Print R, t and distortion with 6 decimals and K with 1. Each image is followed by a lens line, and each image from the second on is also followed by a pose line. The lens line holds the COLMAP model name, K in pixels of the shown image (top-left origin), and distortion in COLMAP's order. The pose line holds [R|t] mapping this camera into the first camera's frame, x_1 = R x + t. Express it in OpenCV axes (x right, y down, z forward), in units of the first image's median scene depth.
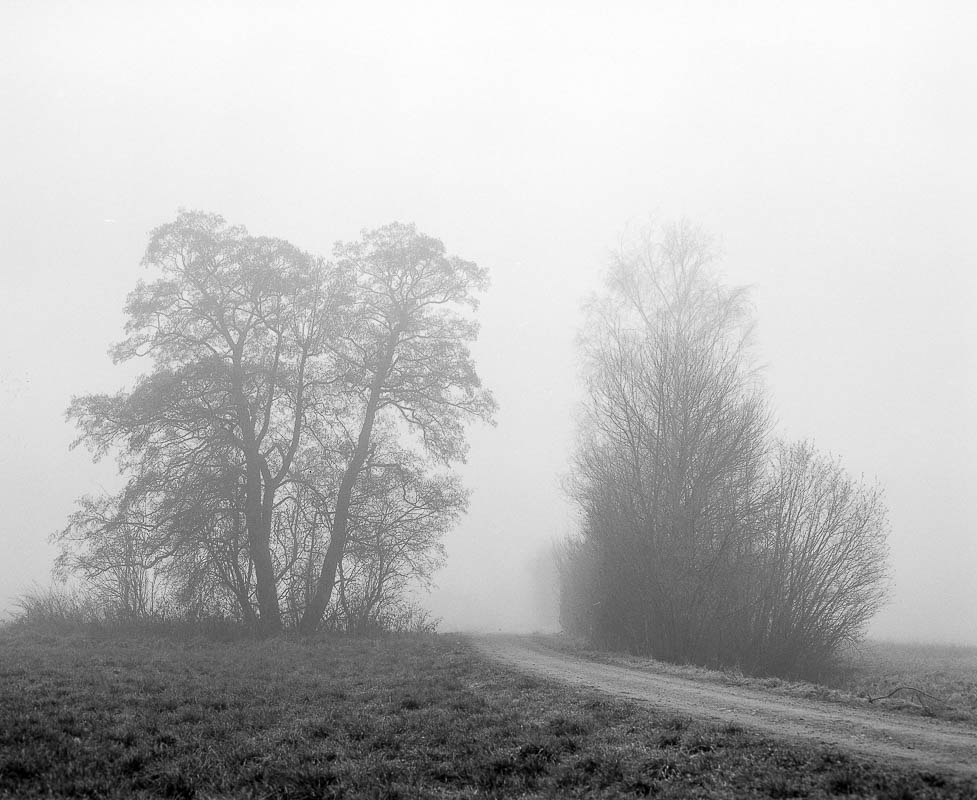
lens RADIAL K [[1190.5, 0, 488.5], [0, 1190.5, 400.0], [0, 0, 1]] dist [-0.077803, -0.015707]
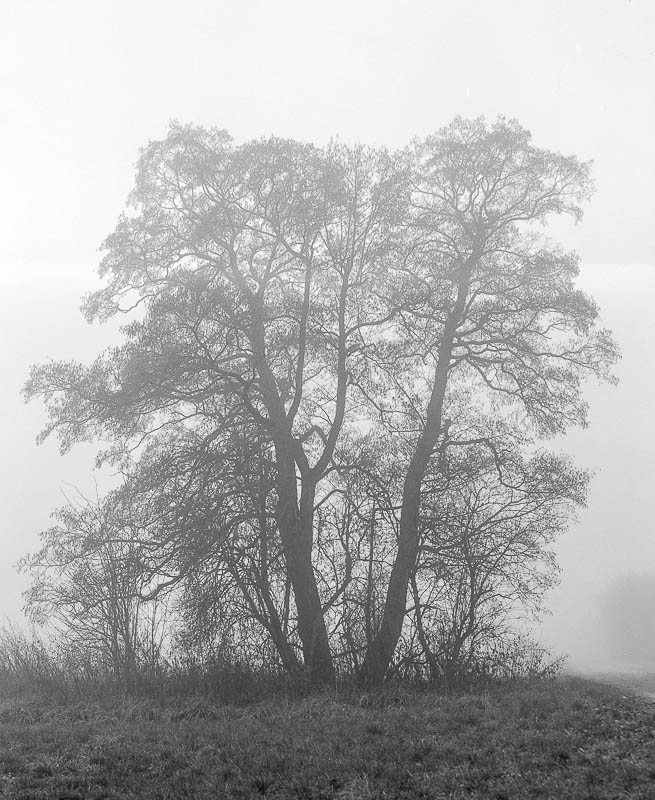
lens RADIAL K [[1215.2, 0, 327.5], [0, 1215.2, 400.0], [0, 0, 1]] dist [-0.026496, -0.057860]
pose [[0.982158, -0.064455, -0.176665, -0.040541], [0.059081, 0.997621, -0.035517, 0.052501], [0.178534, 0.024446, 0.983630, 0.281871]]
